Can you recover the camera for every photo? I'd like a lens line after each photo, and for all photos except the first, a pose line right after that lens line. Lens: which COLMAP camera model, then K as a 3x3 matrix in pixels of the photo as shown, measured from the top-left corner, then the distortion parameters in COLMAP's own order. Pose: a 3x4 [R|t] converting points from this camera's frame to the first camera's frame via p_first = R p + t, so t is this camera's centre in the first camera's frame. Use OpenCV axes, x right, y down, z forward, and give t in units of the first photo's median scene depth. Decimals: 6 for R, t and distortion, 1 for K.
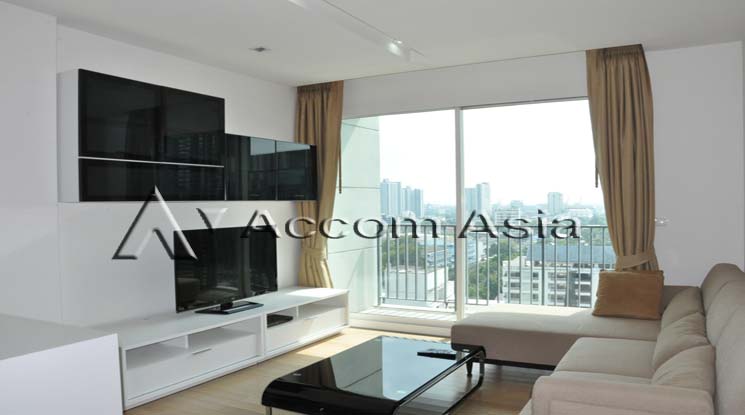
lens RADIAL K [[590.1, 0, 372.5], [0, 590.1, 207.5], [0, 0, 1]] dist [-0.093369, 0.006342]
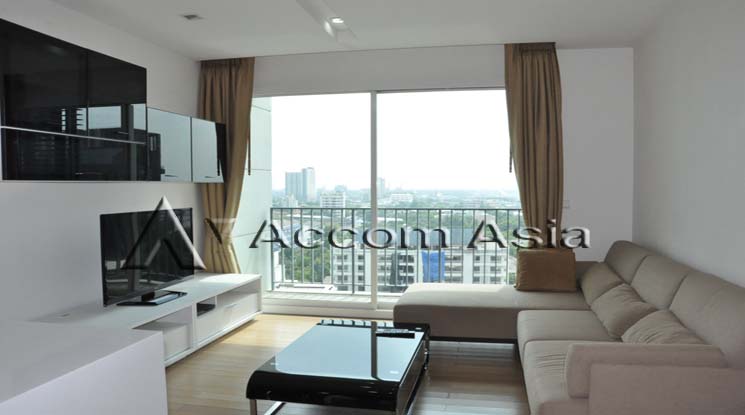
lens RADIAL K [[588.5, 0, 372.5], [0, 588.5, 207.5], [0, 0, 1]] dist [-0.106339, 0.000525]
pose [[0.957028, -0.002006, 0.289989, -0.166125], [-0.005747, 0.999649, 0.025880, 0.003997], [-0.289939, -0.026435, 0.956680, 0.035137]]
